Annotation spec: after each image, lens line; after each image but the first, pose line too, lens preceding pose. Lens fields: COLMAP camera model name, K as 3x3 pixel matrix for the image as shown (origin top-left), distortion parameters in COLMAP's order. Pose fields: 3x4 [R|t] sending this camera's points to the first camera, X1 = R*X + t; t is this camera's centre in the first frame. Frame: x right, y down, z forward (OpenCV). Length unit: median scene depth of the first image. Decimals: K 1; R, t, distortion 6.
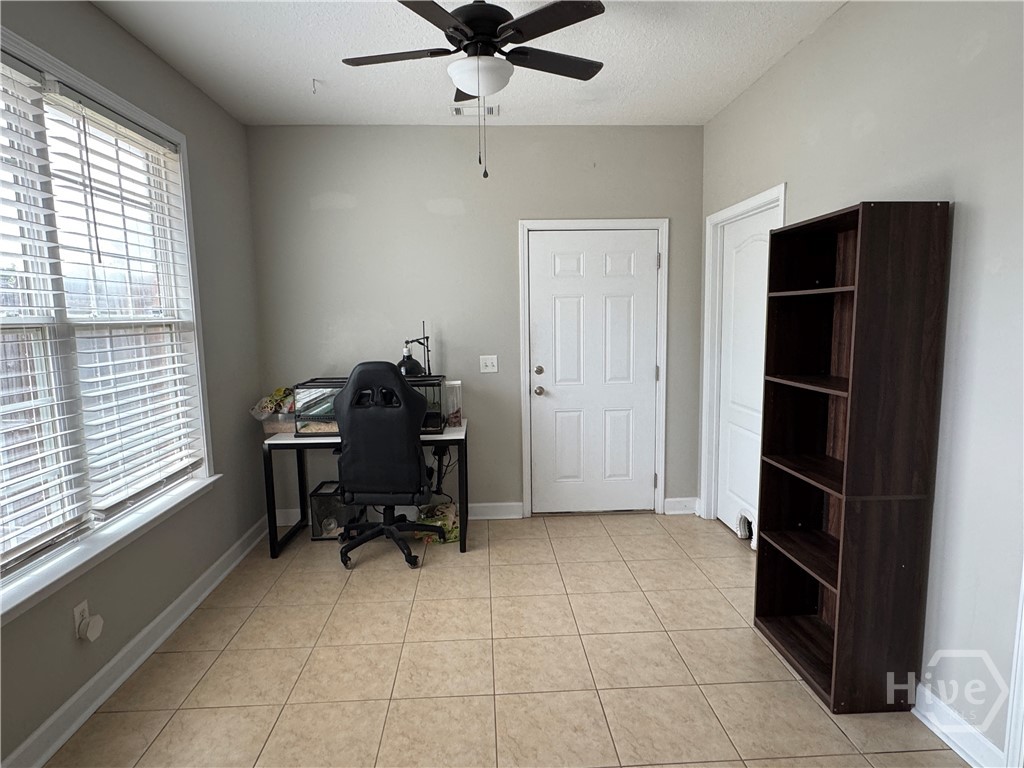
lens RADIAL K [[593.8, 0, 510.2], [0, 593.8, 386.2], [0, 0, 1]] dist [-0.002367, 0.003408]
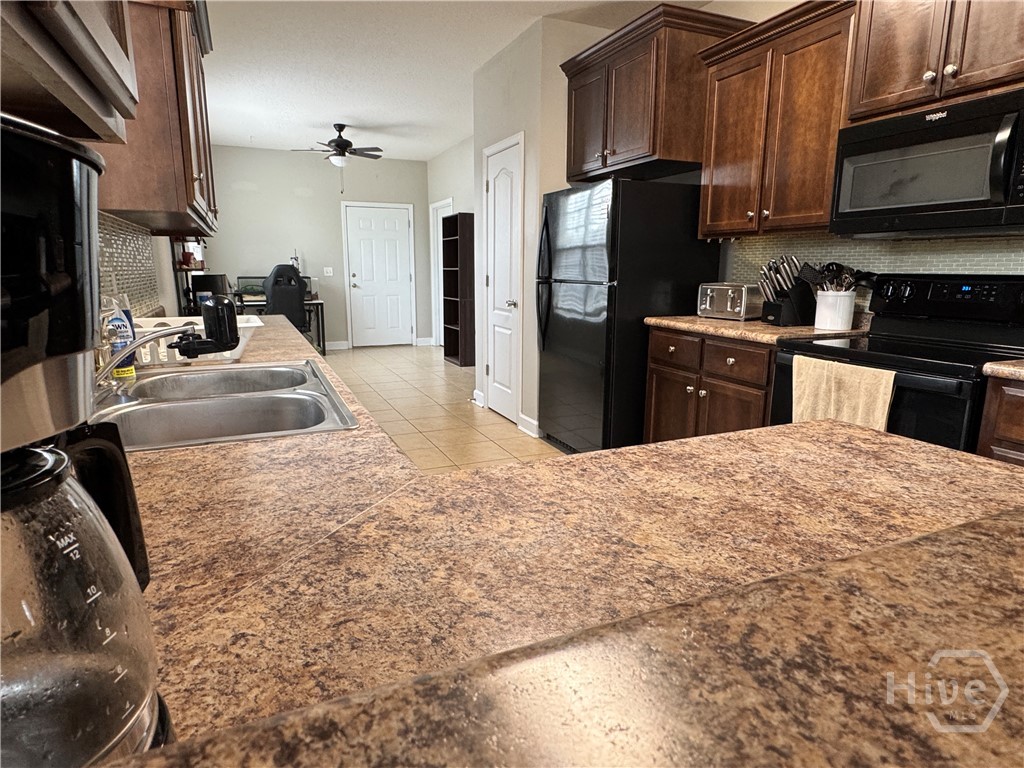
lens RADIAL K [[593.8, 0, 510.2], [0, 593.8, 386.2], [0, 0, 1]] dist [-0.002367, 0.003408]
pose [[0.931531, -0.051775, 0.359958, -0.224257], [0.024298, 0.996463, 0.080448, 0.220447], [-0.362850, -0.066194, 0.929493, -1.231036]]
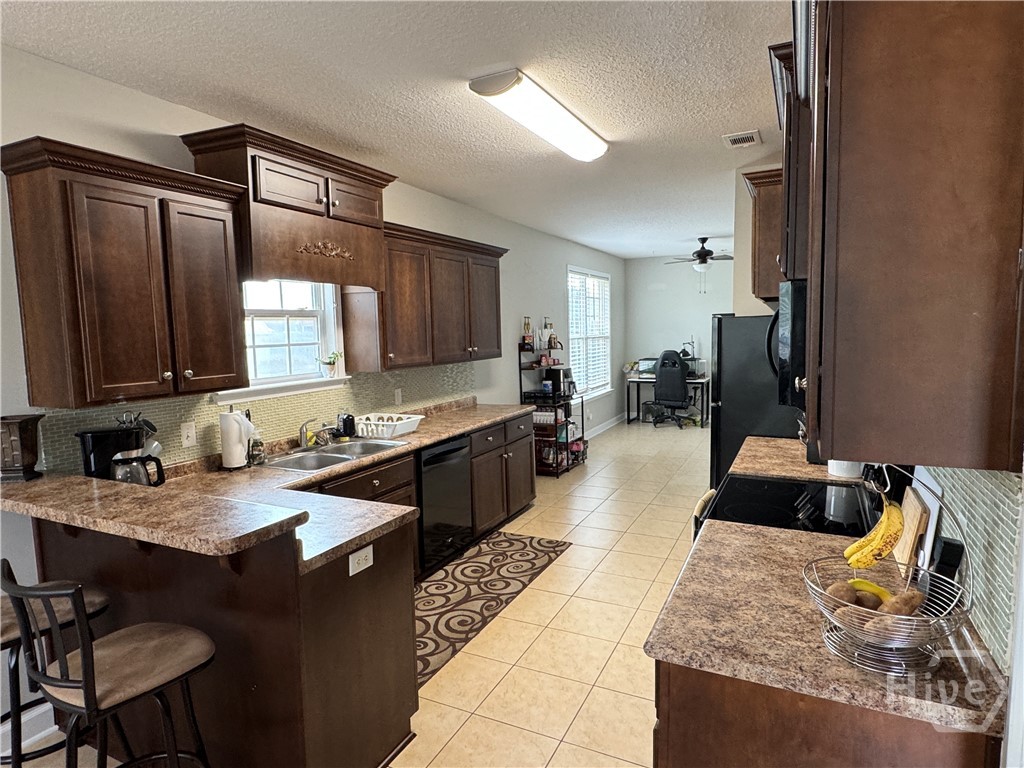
lens RADIAL K [[593.8, 0, 510.2], [0, 593.8, 386.2], [0, 0, 1]] dist [-0.002367, 0.003408]
pose [[0.873799, 0.045424, -0.484162, 0.396406], [-0.050587, 0.998717, 0.002403, 0.132439], [0.483650, 0.022392, 0.874975, -1.500933]]
